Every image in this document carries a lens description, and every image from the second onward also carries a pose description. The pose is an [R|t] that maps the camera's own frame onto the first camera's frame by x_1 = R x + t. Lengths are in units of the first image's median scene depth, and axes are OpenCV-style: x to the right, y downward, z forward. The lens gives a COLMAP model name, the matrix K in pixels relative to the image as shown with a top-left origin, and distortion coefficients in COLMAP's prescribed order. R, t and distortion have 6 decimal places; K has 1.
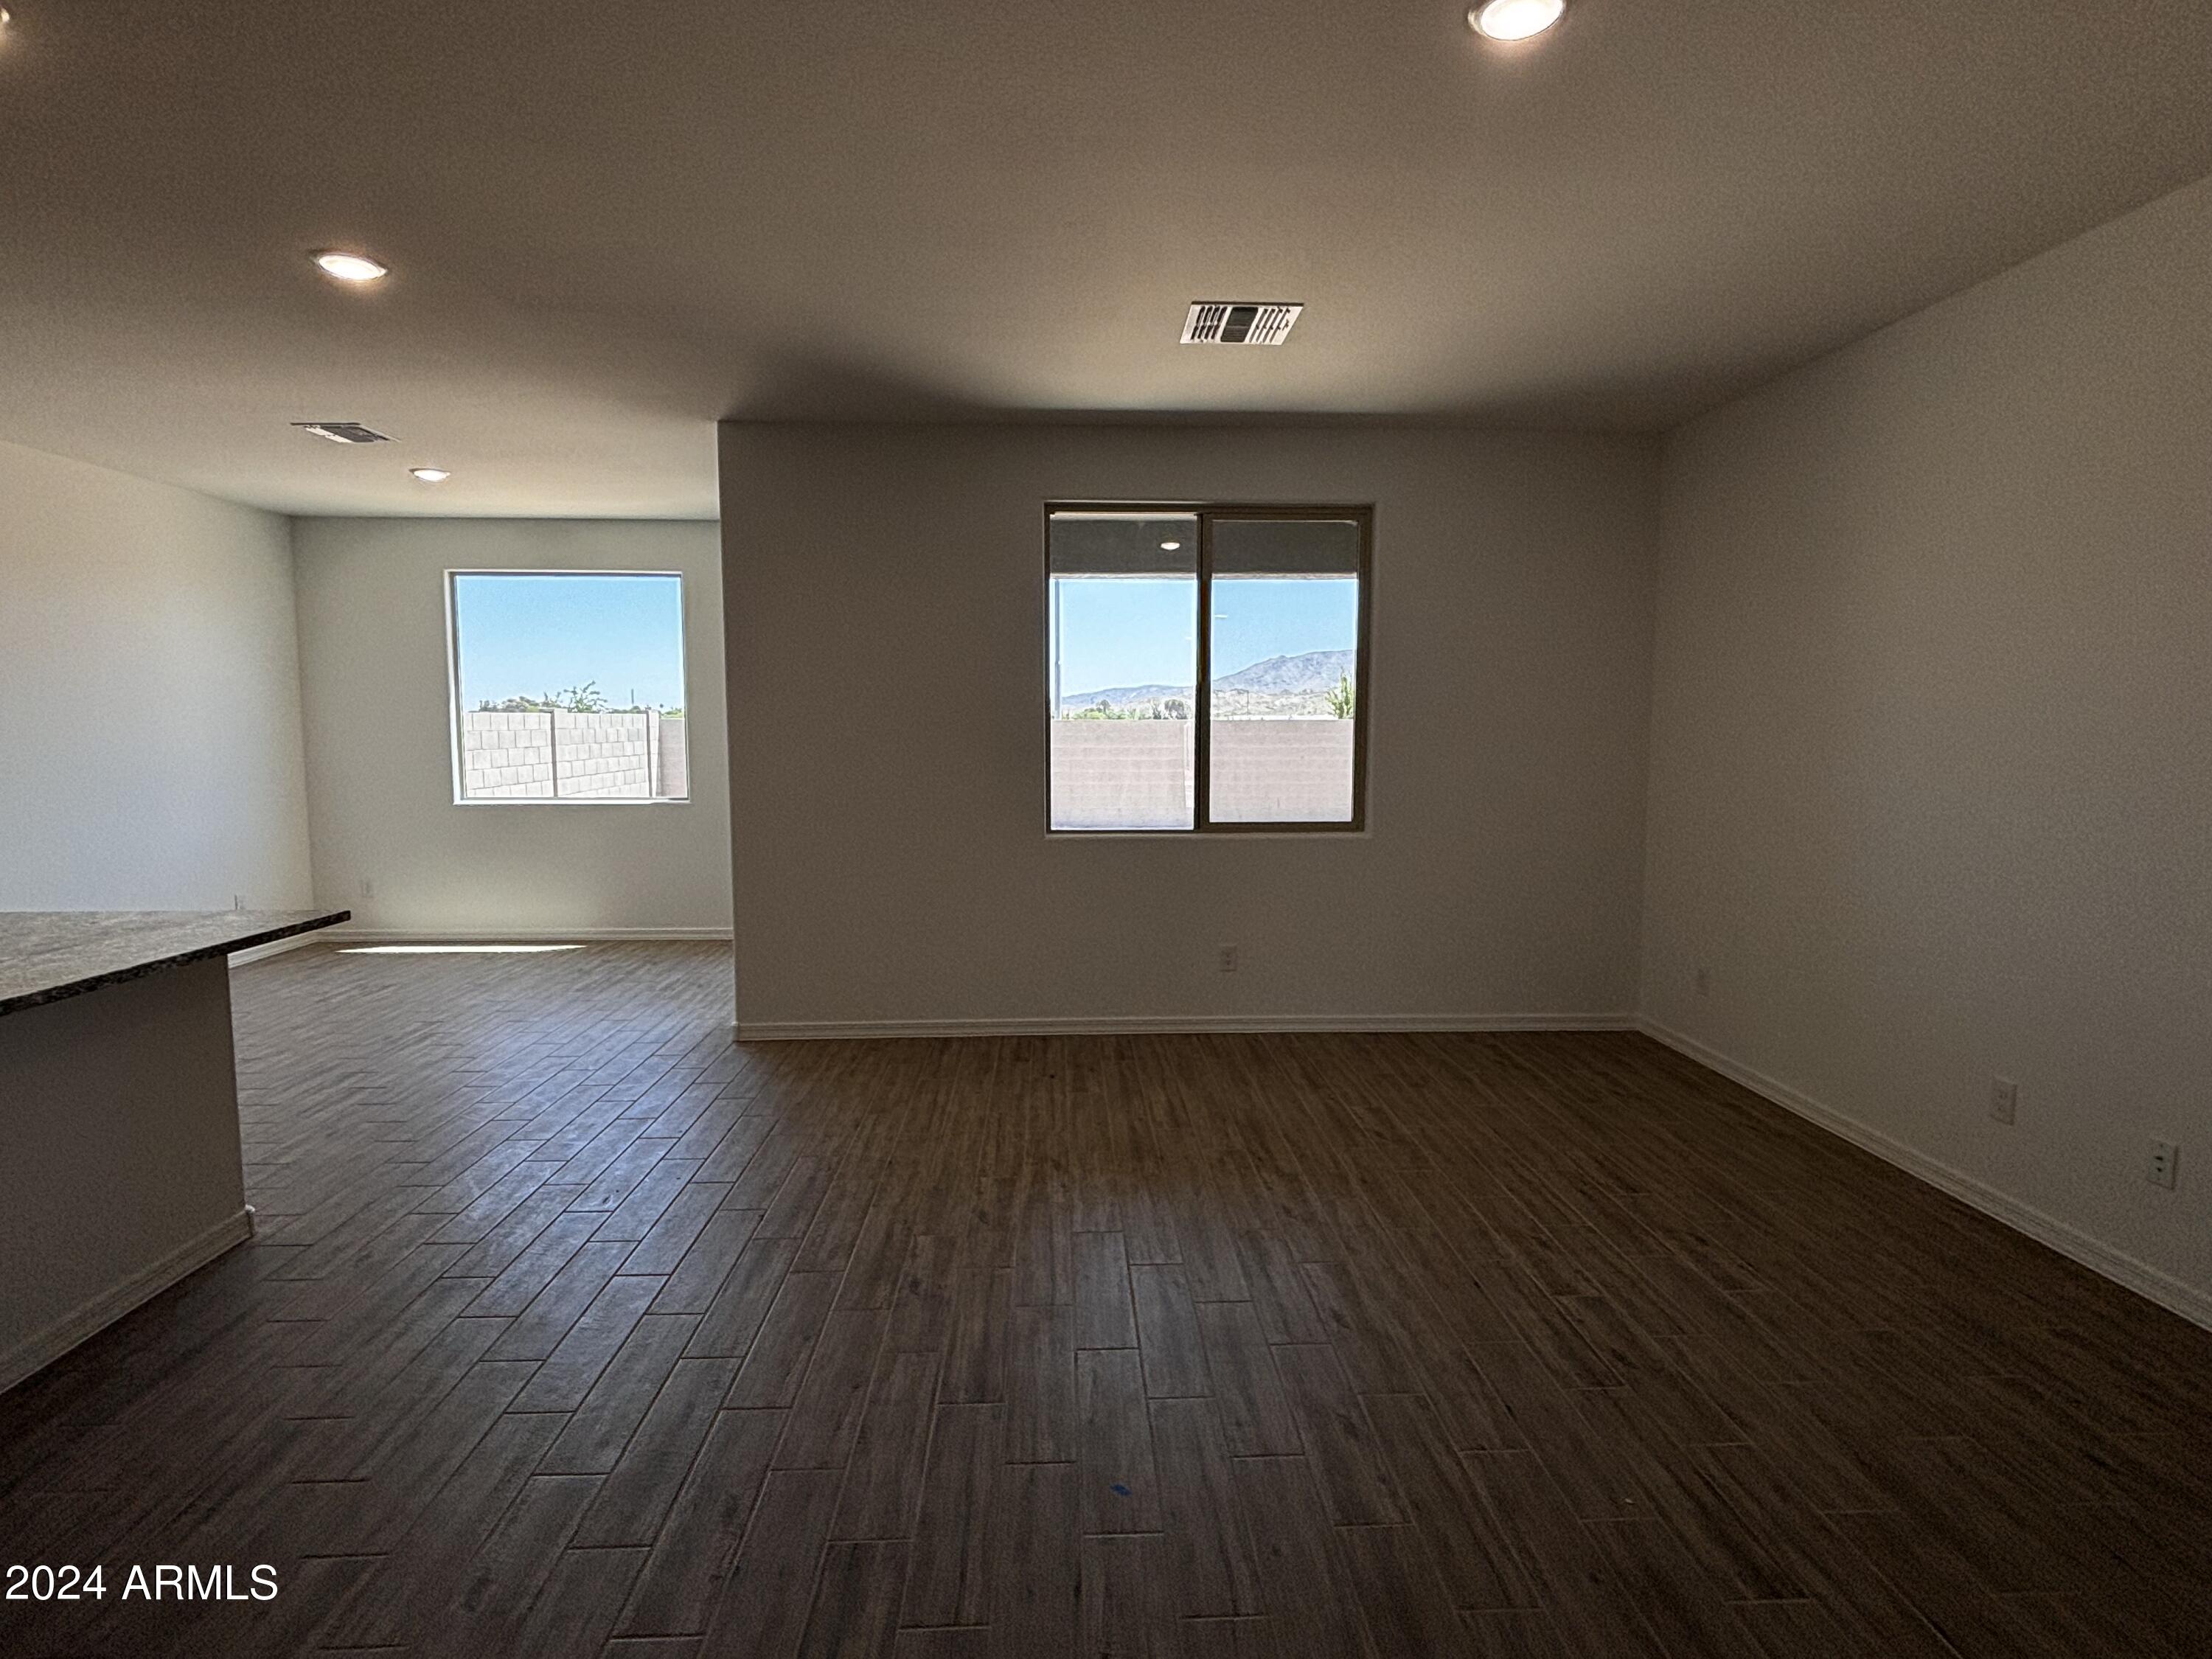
lens RADIAL K [[1134.0, 0, 1113.7], [0, 1134.0, 838.1], [0, 0, 1]] dist [0.009922, -0.001855]
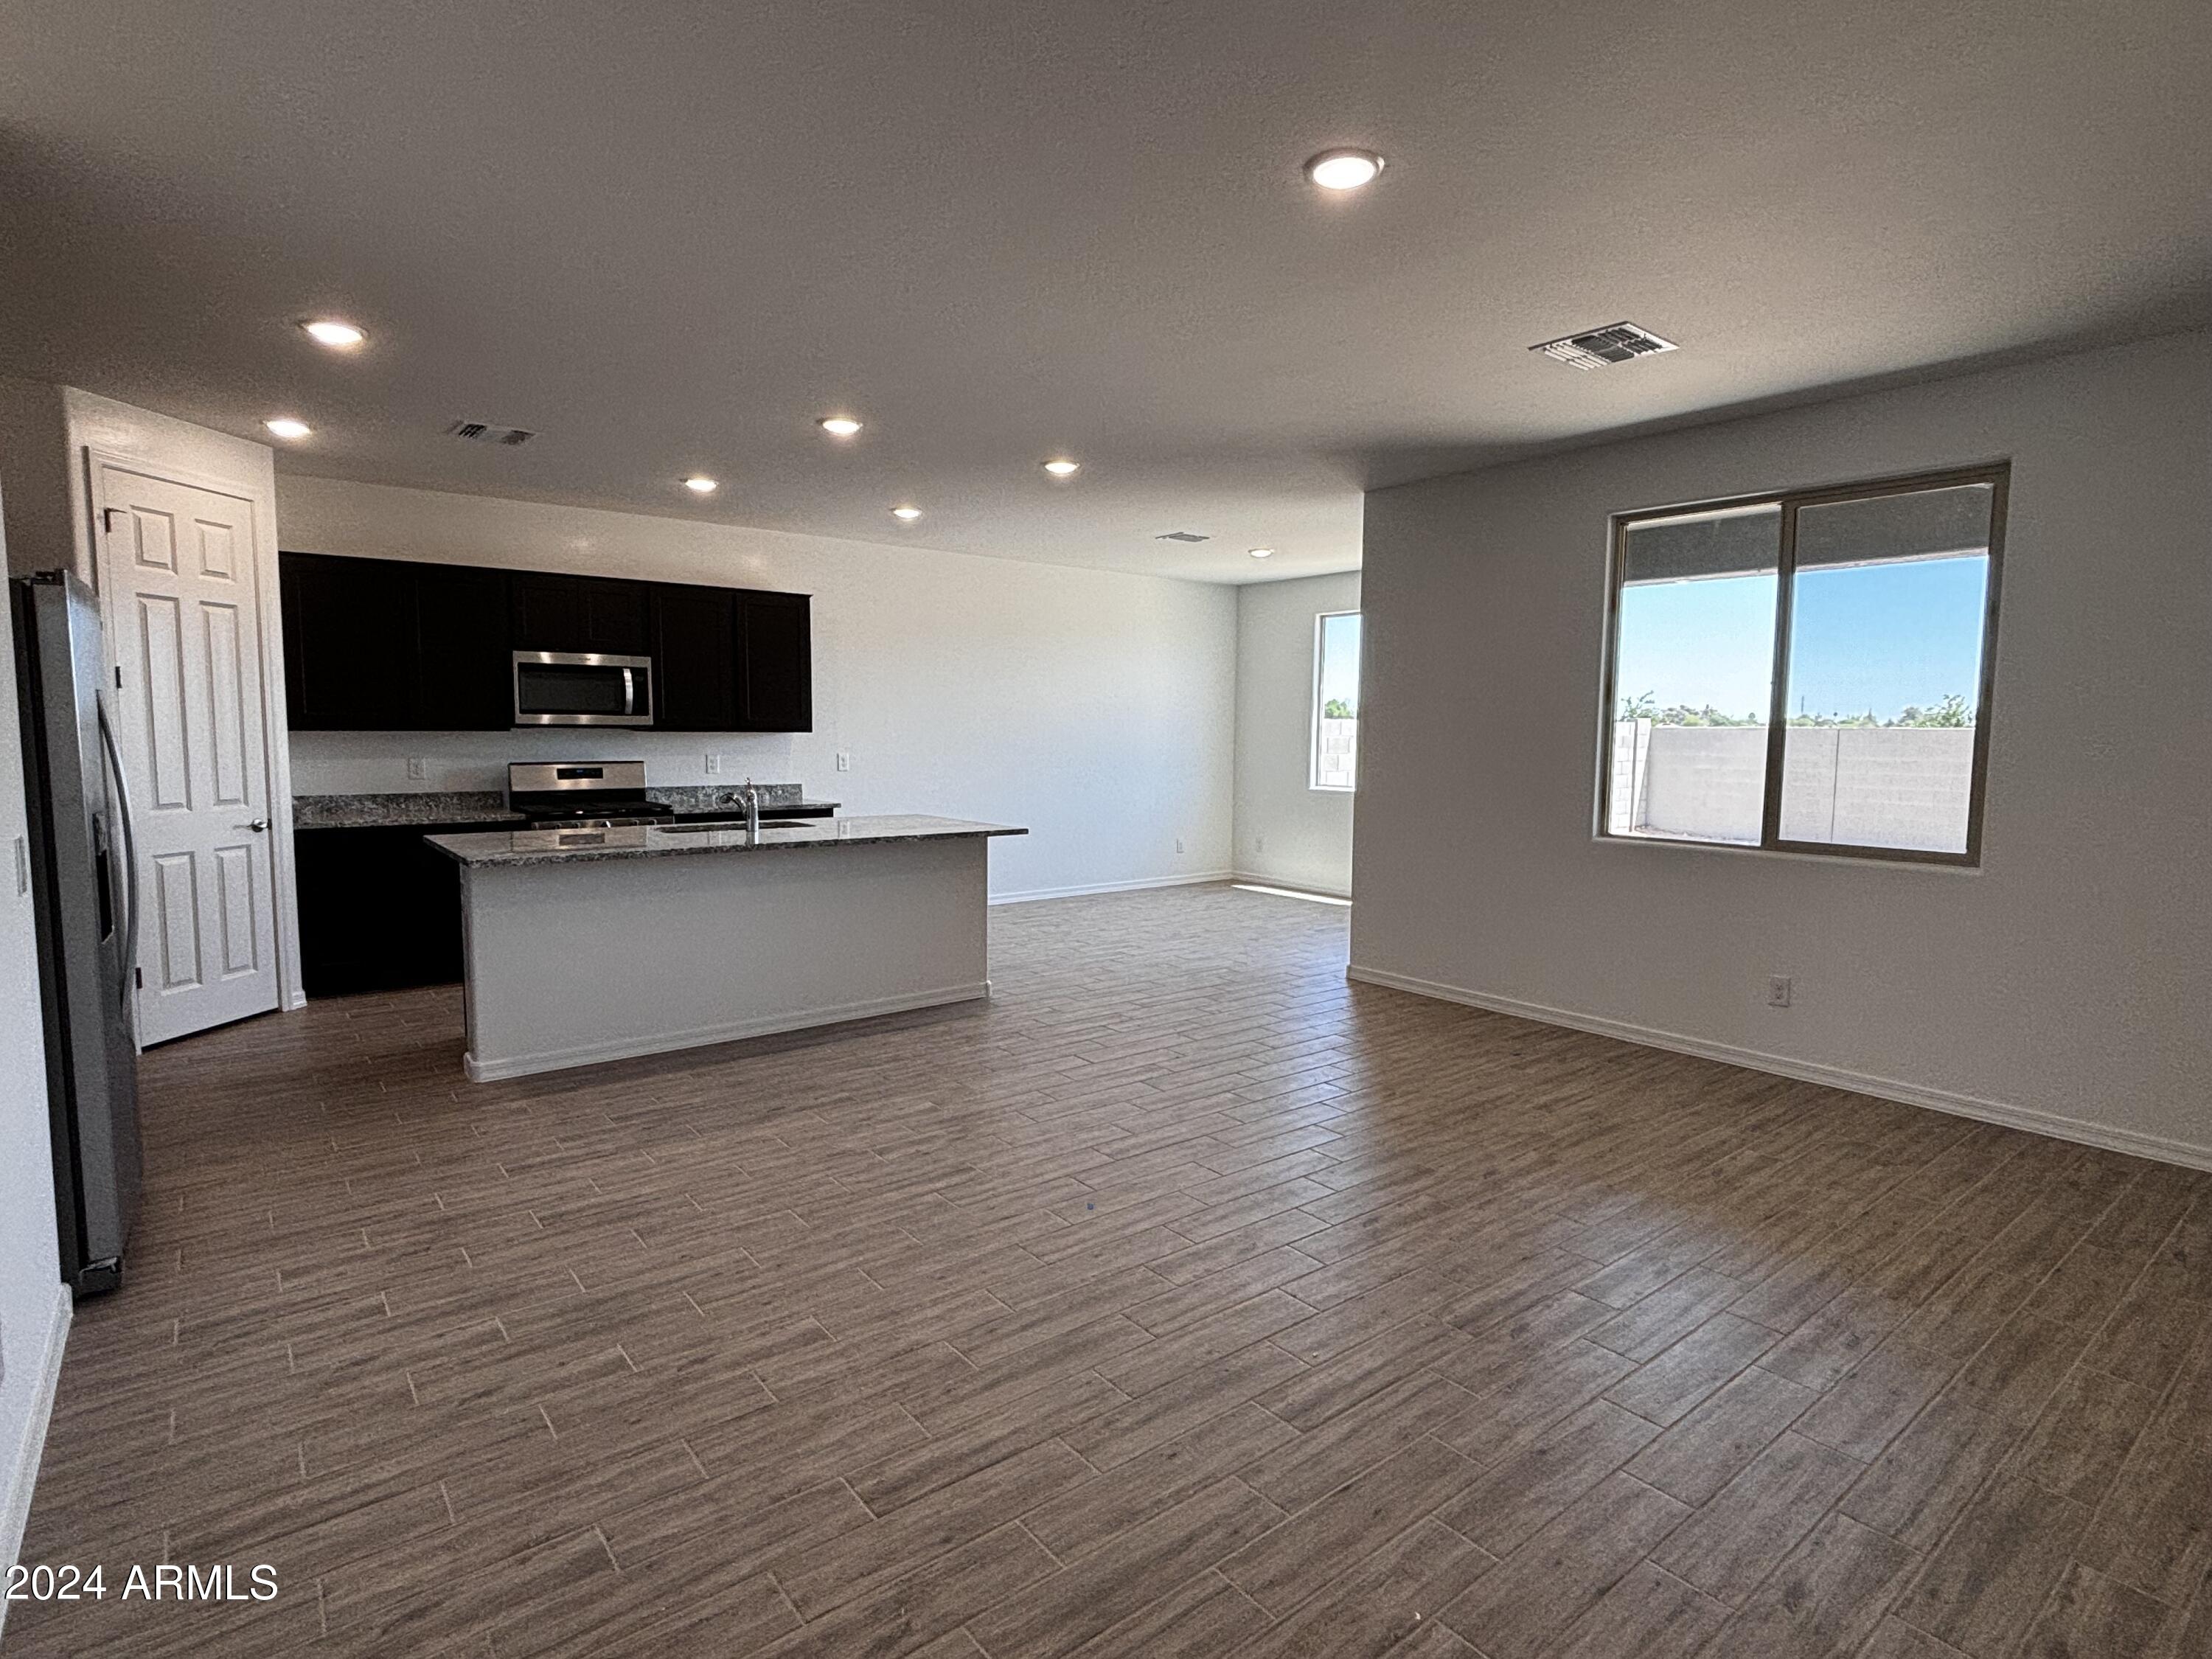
lens RADIAL K [[1134.0, 0, 1090.4], [0, 1134.0, 837.6], [0, 0, 1]] dist [0.009922, -0.001855]
pose [[0.579265, 0.085417, -0.810652, 0.521845], [-0.092091, 0.994985, 0.039035, -0.000335], [0.809921, 0.052042, 0.584226, 0.020390]]
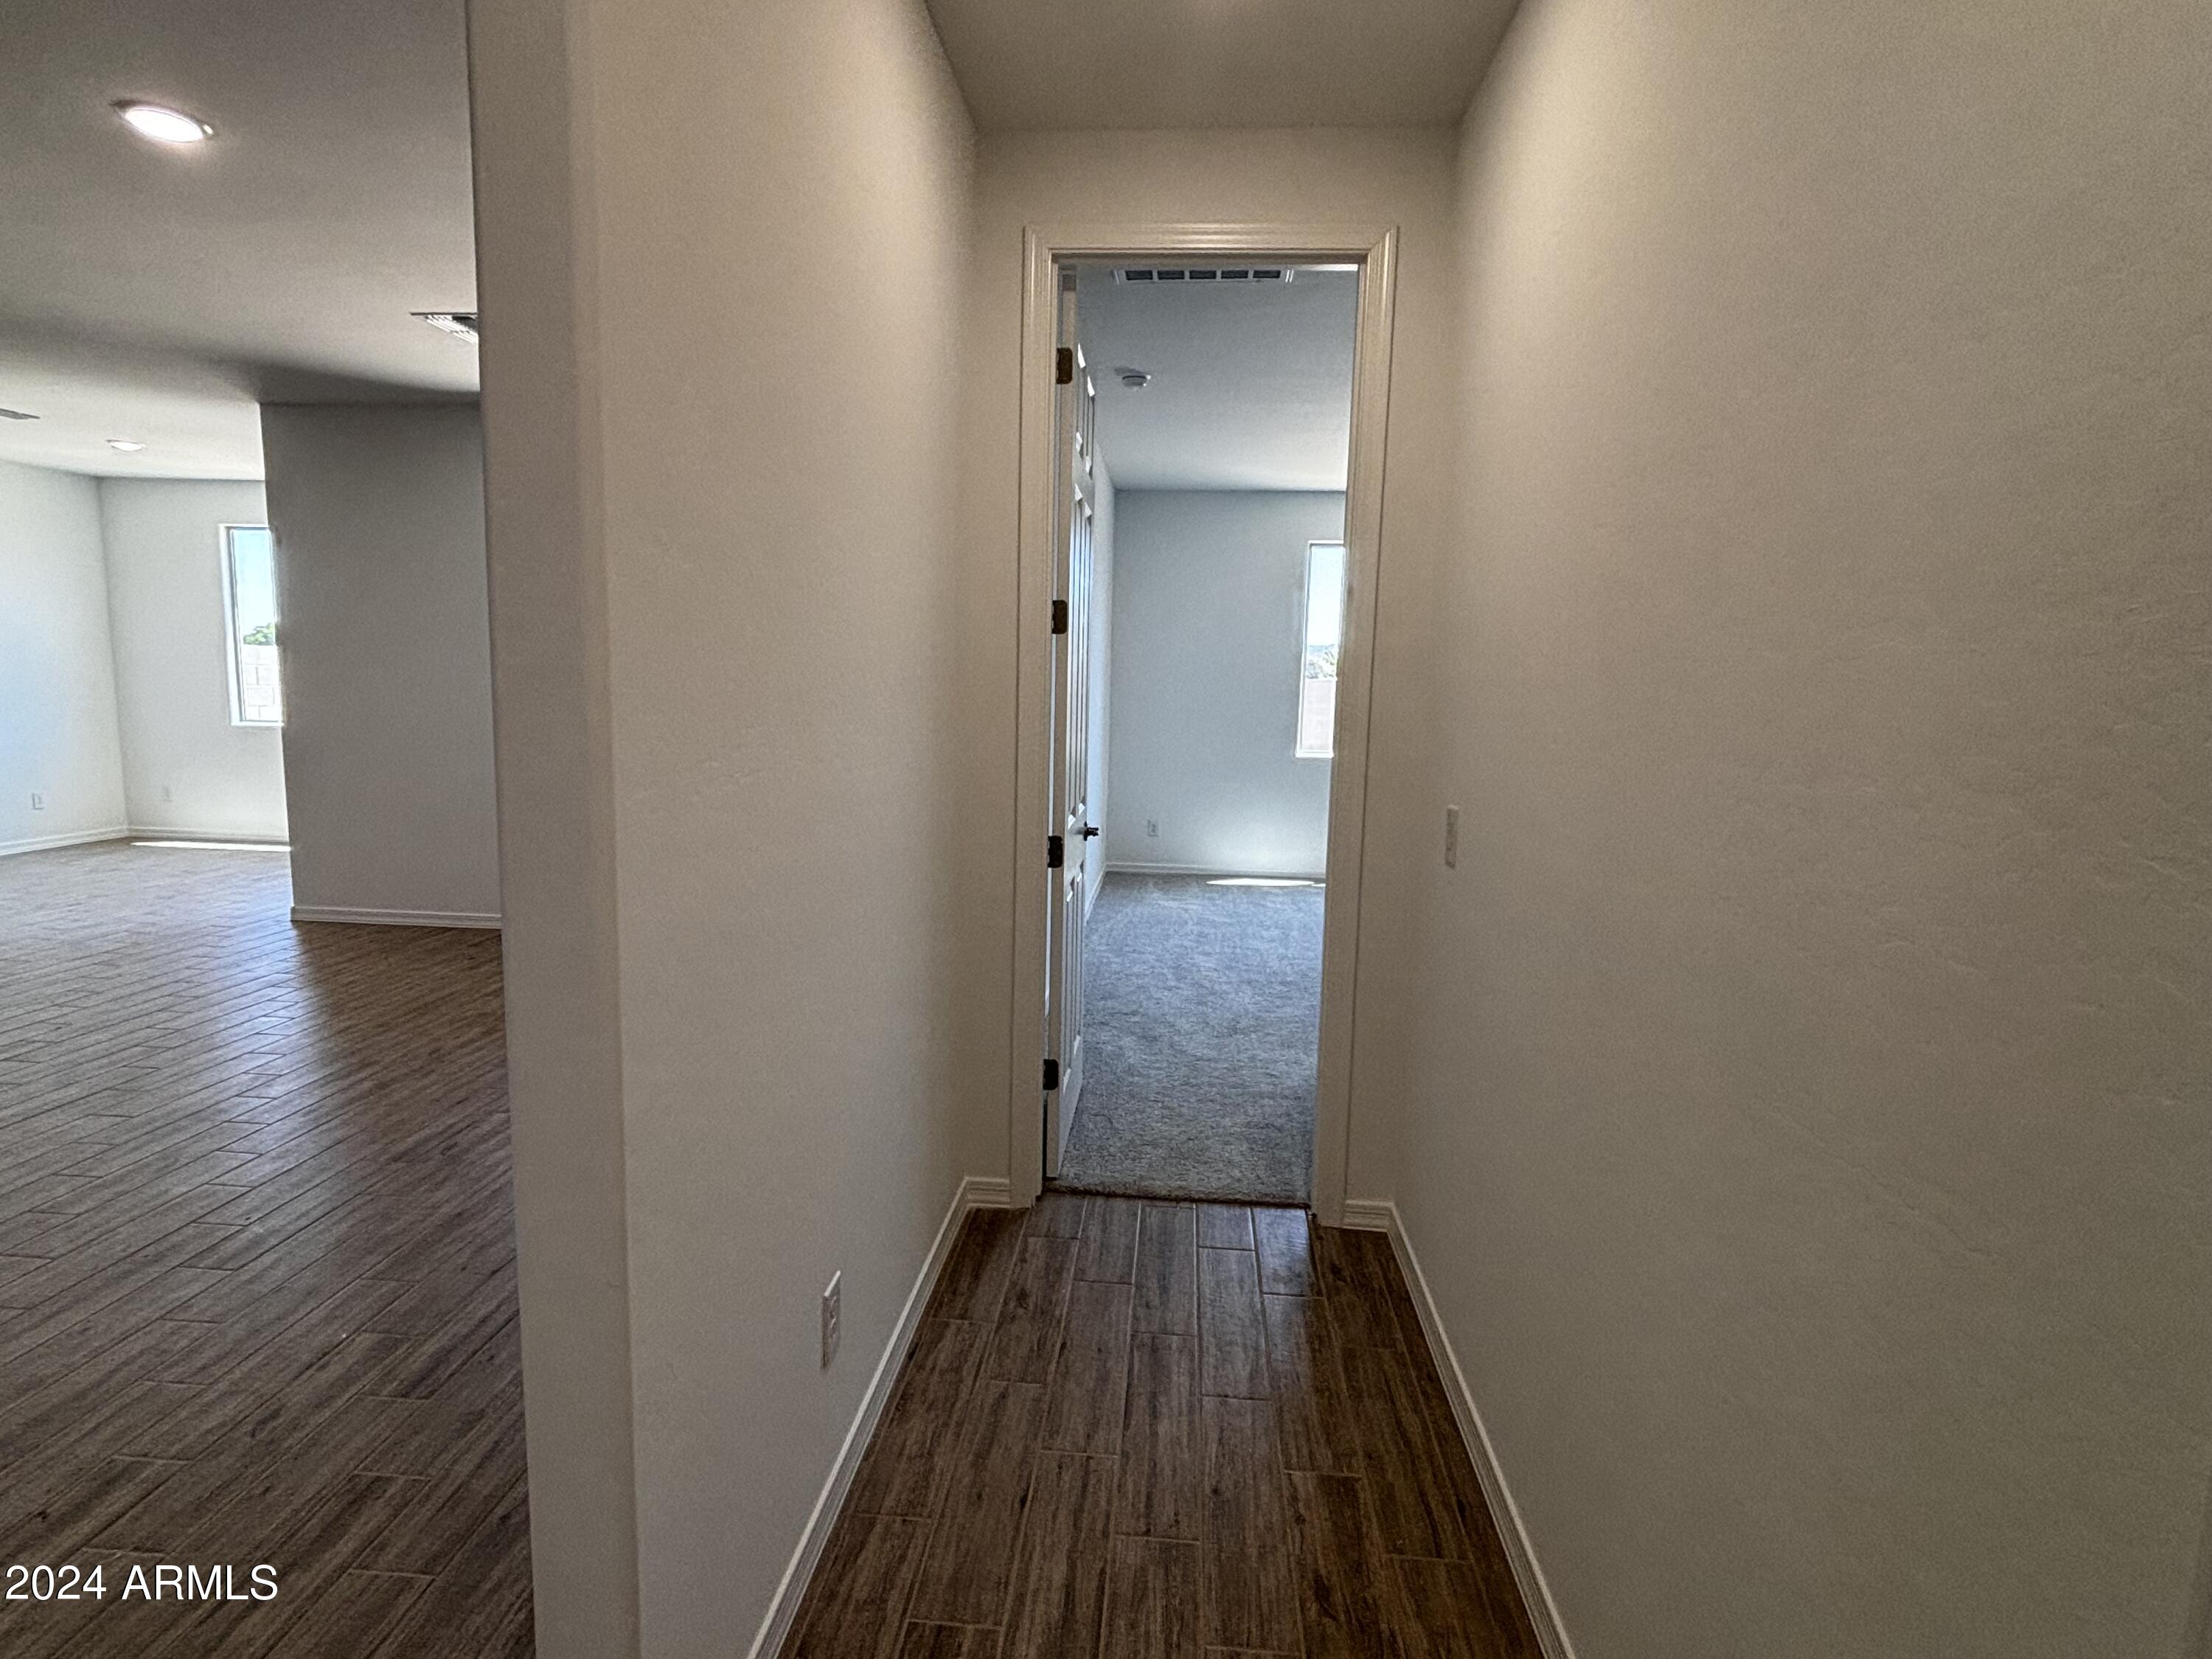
lens RADIAL K [[1134.0, 0, 1084.9], [0, 1134.0, 840.3], [0, 0, 1]] dist [0.009922, -0.001855]
pose [[0.990823, 0.050273, -0.125470, 0.666051], [-0.046342, 0.998345, 0.034056, 0.013555], [0.126975, -0.027929, 0.991513, -0.097309]]
